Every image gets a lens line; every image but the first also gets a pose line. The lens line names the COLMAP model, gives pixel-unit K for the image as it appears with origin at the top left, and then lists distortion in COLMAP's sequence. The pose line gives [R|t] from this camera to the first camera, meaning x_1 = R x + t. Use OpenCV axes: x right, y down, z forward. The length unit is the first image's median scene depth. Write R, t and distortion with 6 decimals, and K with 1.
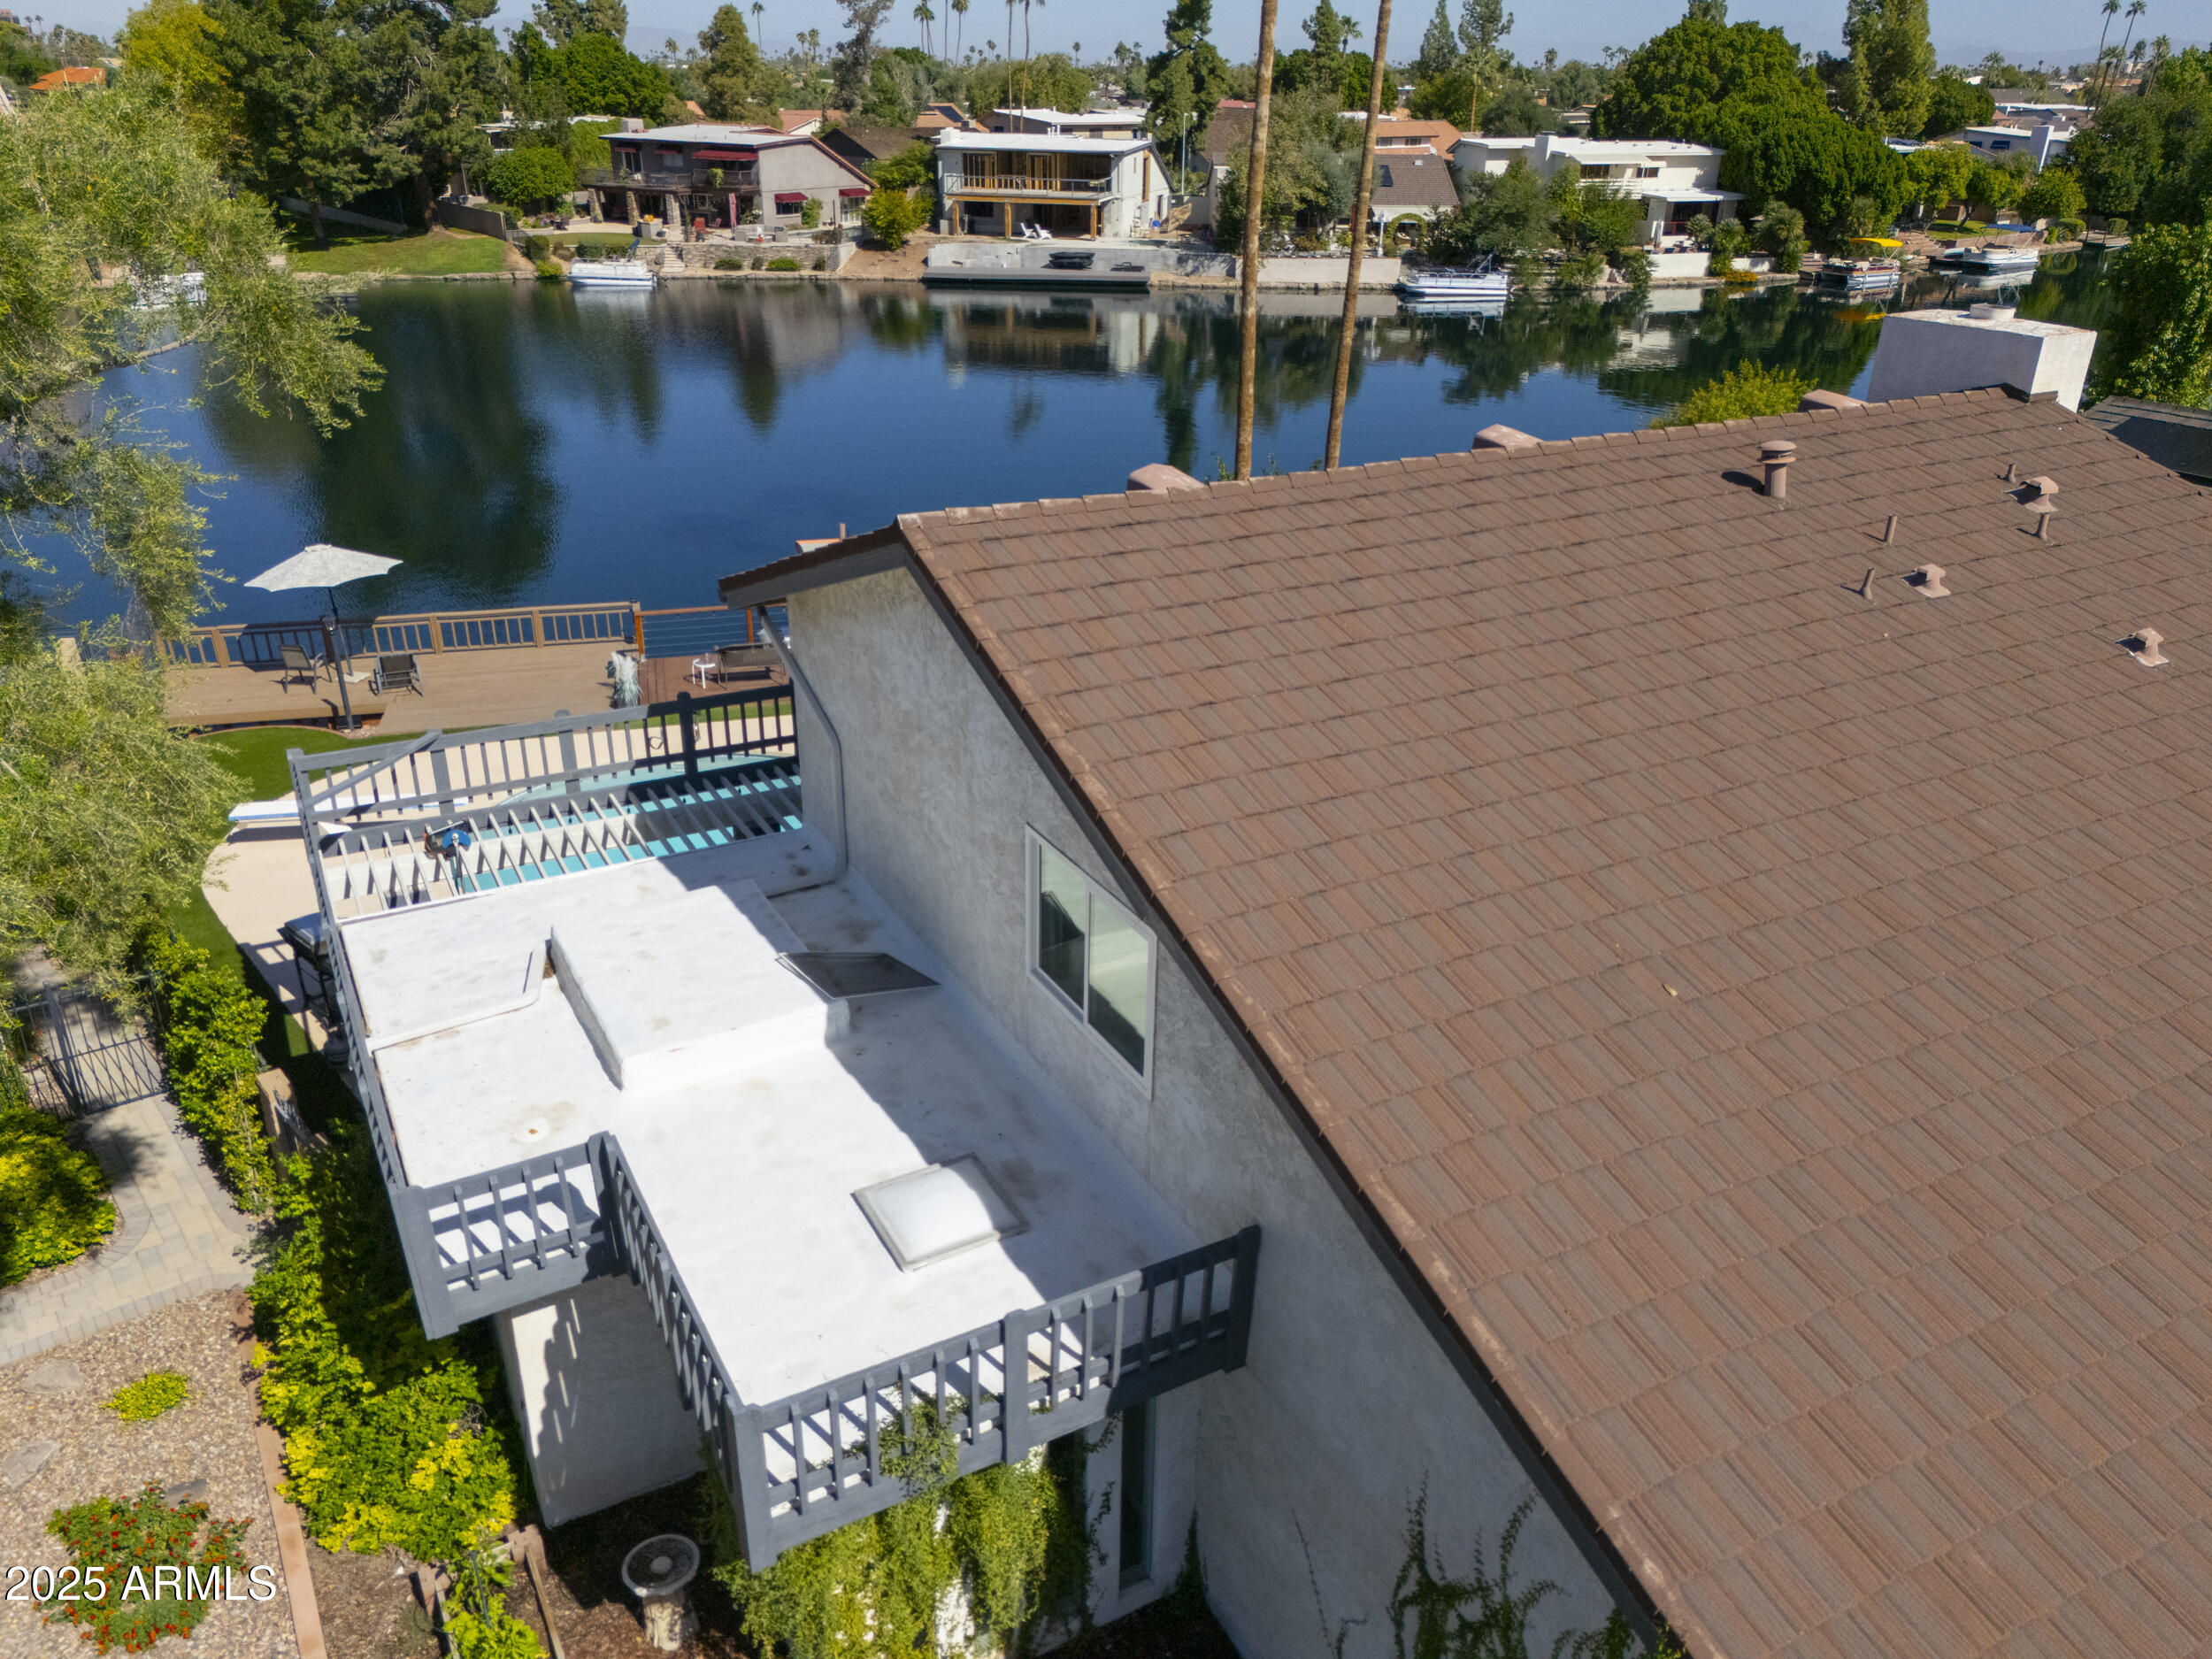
lens RADIAL K [[1605.7, 0, 1099.0], [0, 1605.7, 821.5], [0, 0, 1]] dist [0.063683, -0.047822]
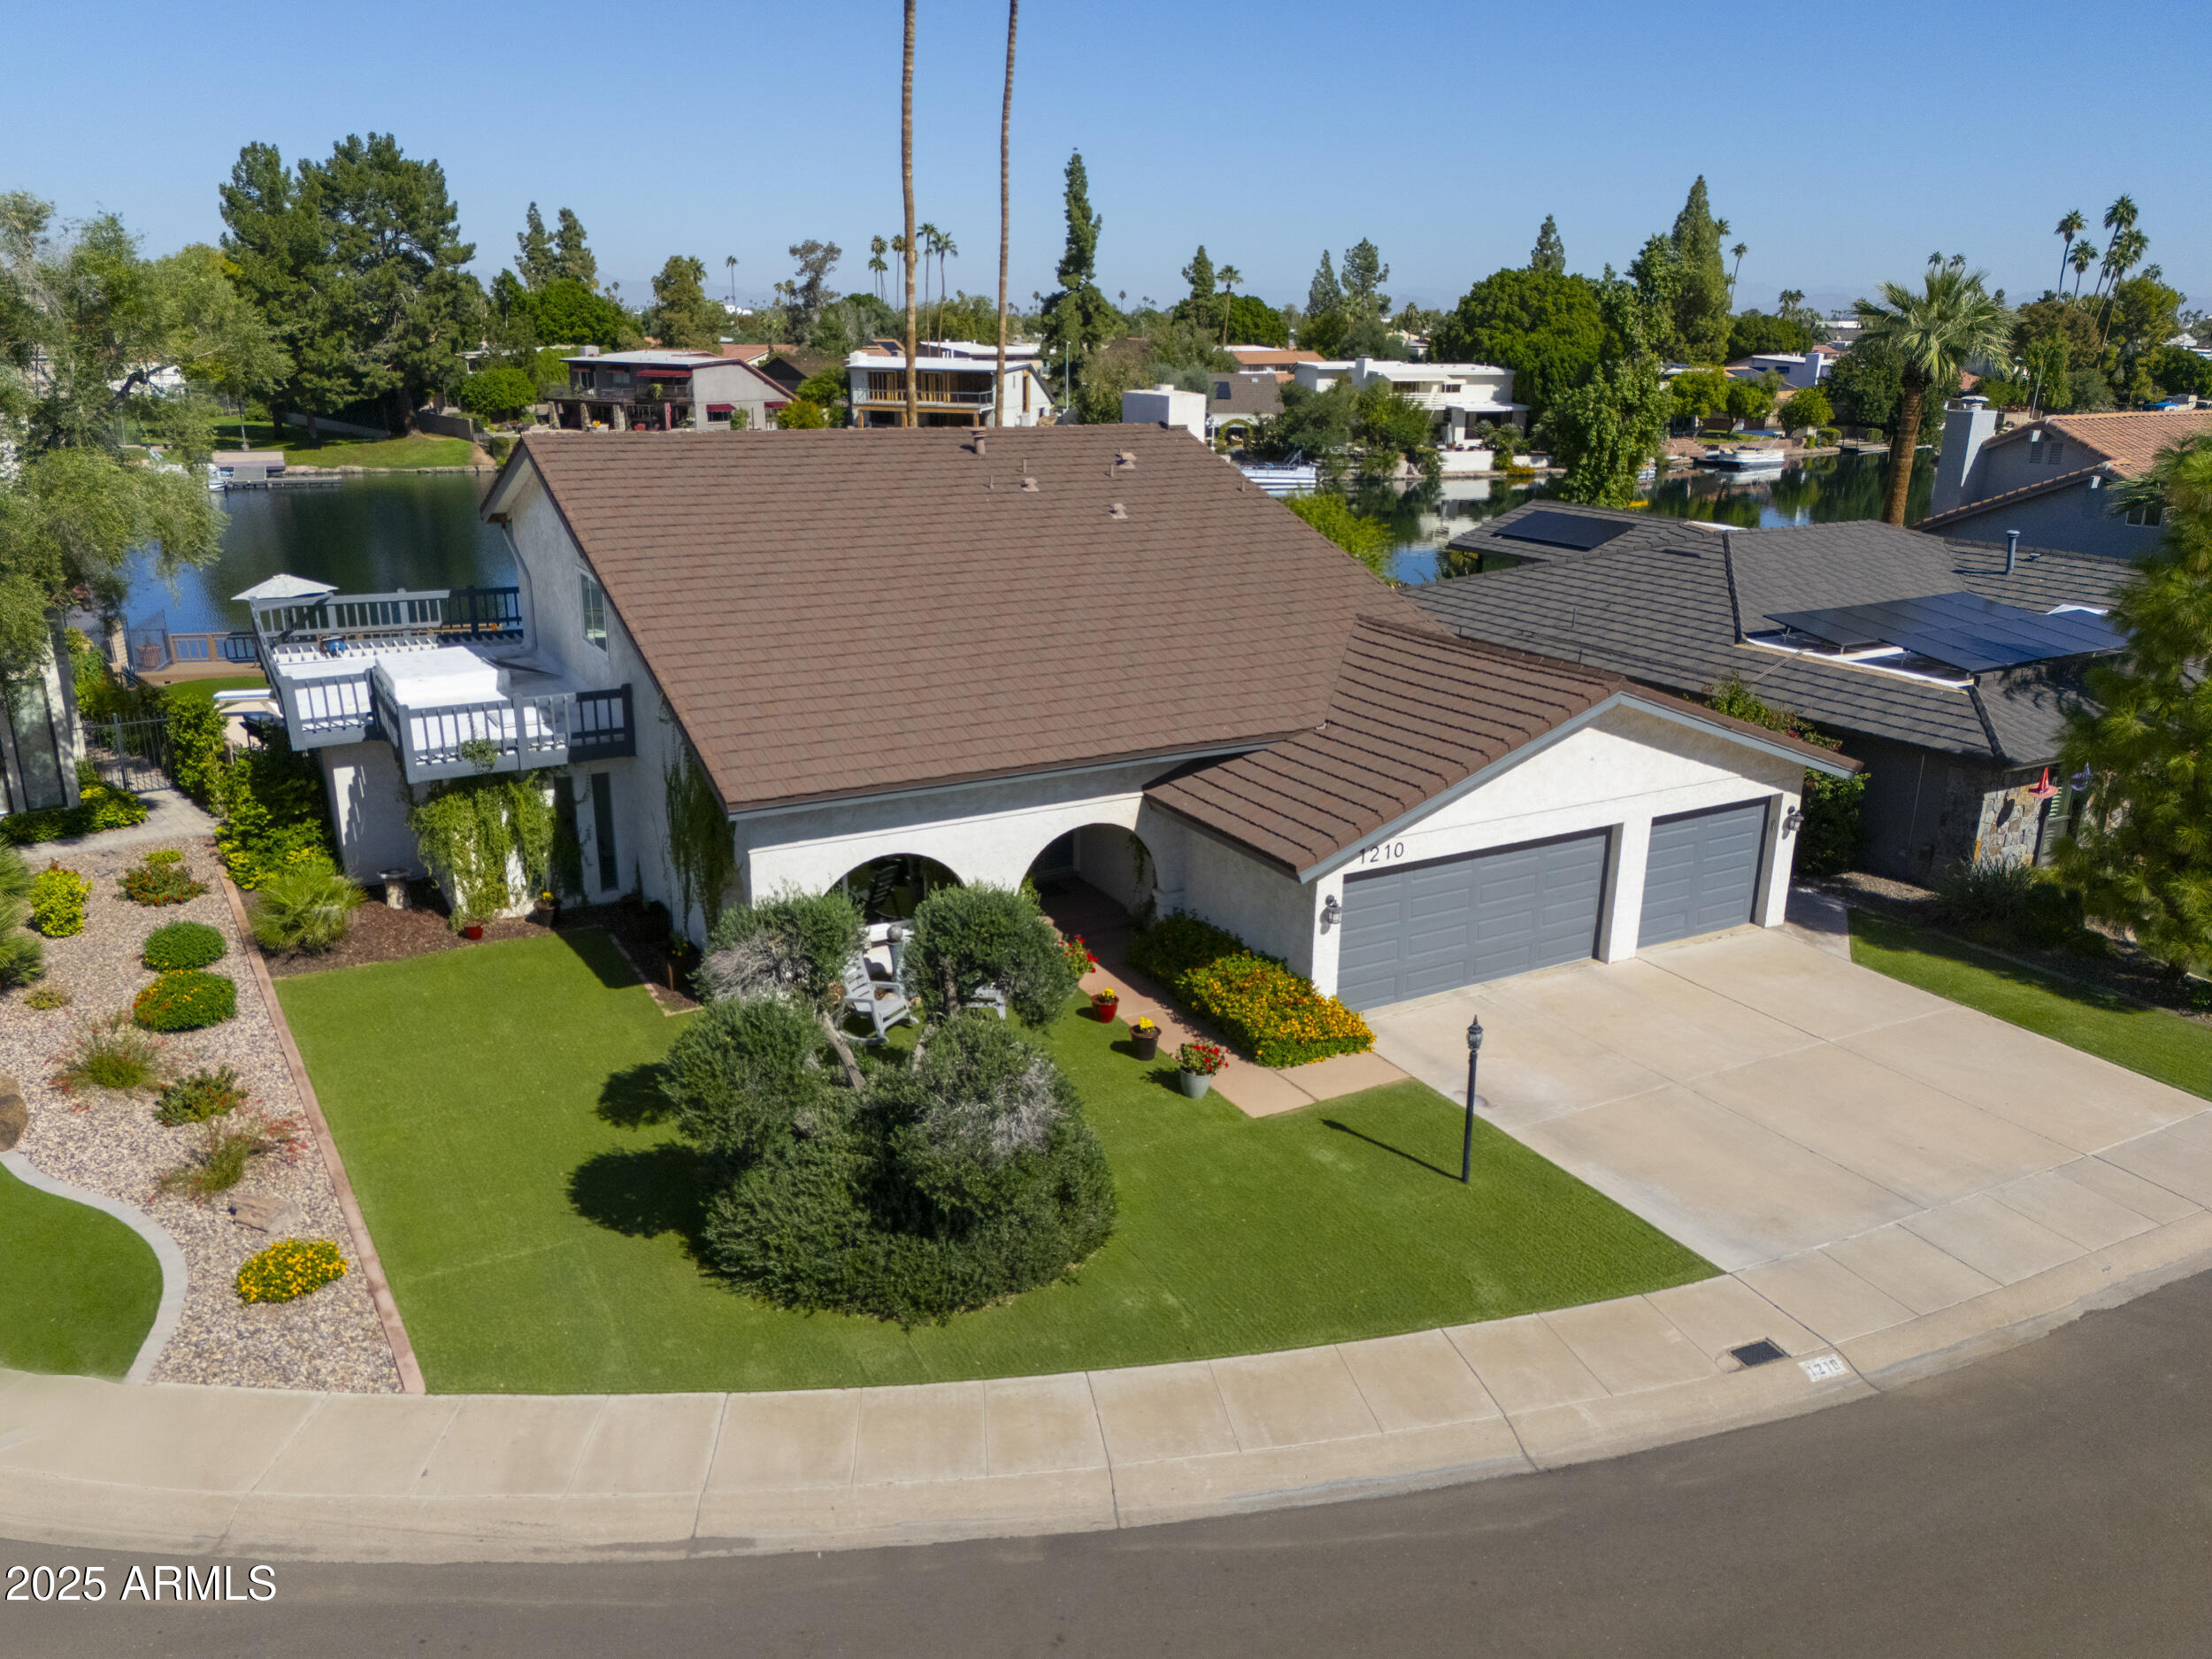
lens RADIAL K [[1605.7, 0, 1100.9], [0, 1605.7, 824.3], [0, 0, 1]] dist [0.063683, -0.047822]
pose [[0.999902, -0.005702, 0.012771, 0.074447], [0.007312, 0.991512, -0.129806, 0.074583], [-0.011923, 0.129887, 0.991457, -0.137021]]
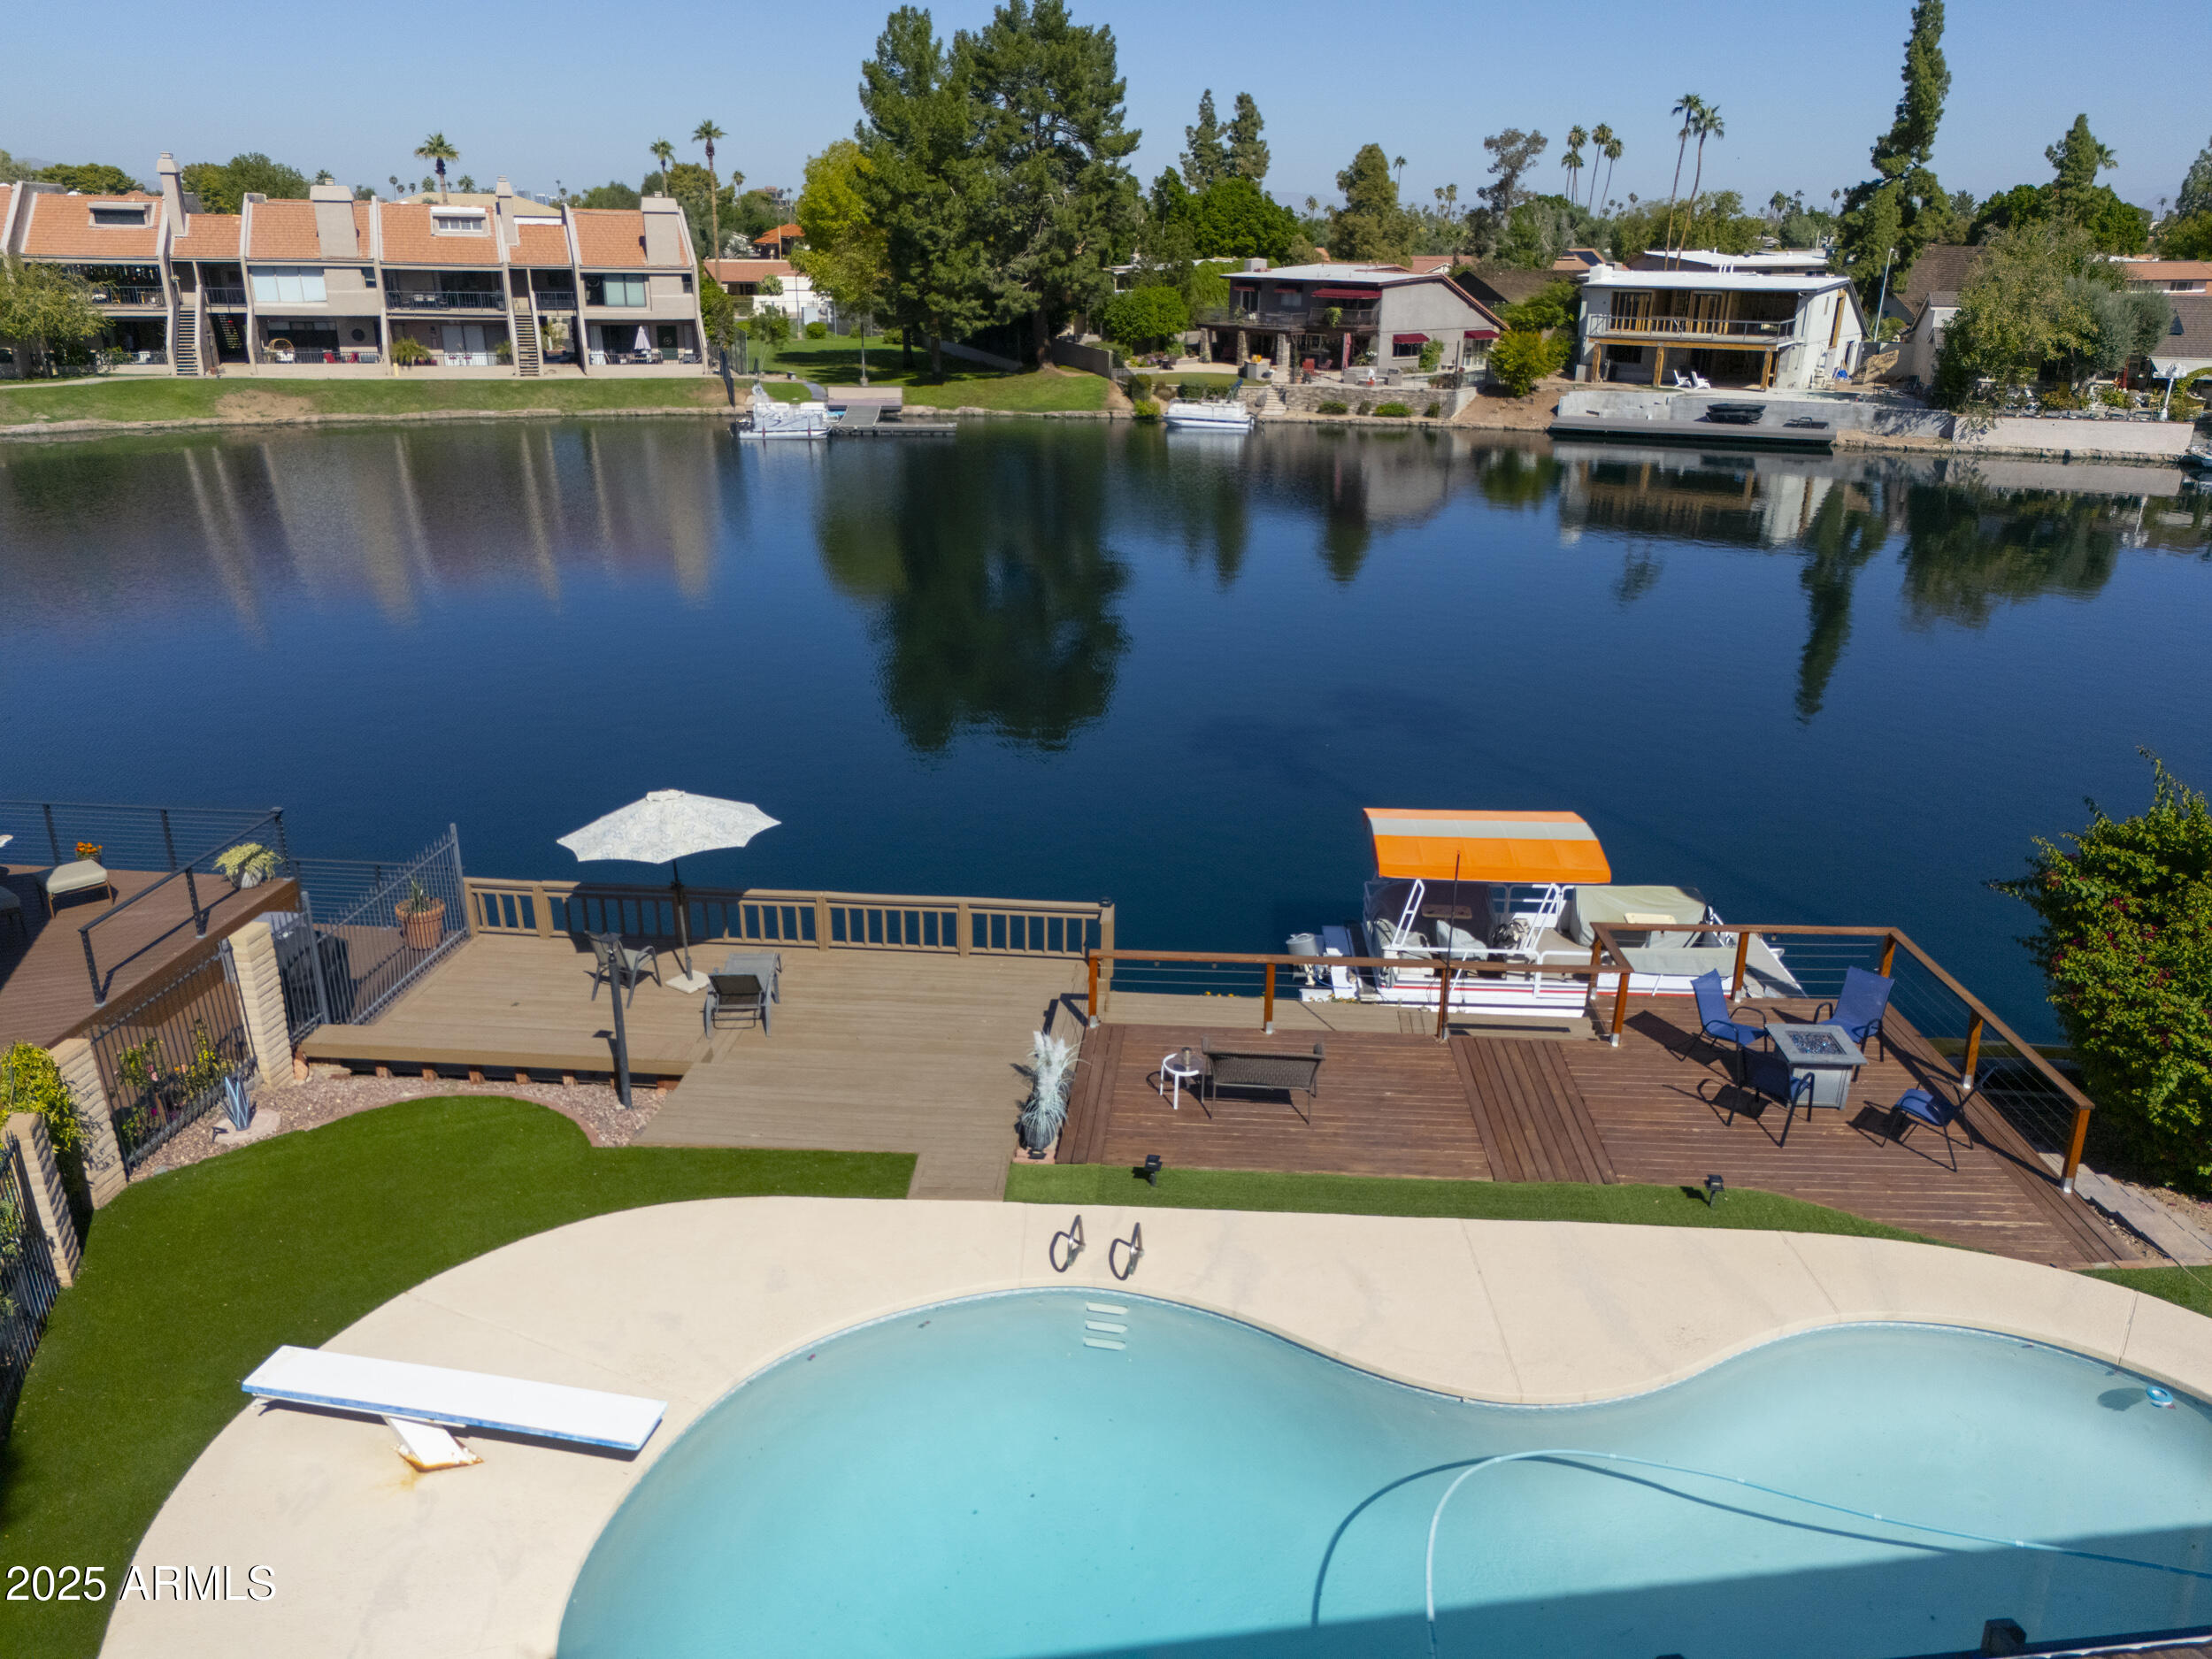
lens RADIAL K [[1605.7, 0, 1111.0], [0, 1605.7, 821.8], [0, 0, 1]] dist [0.063683, -0.047822]
pose [[0.939825, 0.116069, -0.321335, -0.026039], [-0.142115, 0.988106, -0.058739, -0.040867], [0.310696, 0.100871, 0.945142, 0.121489]]
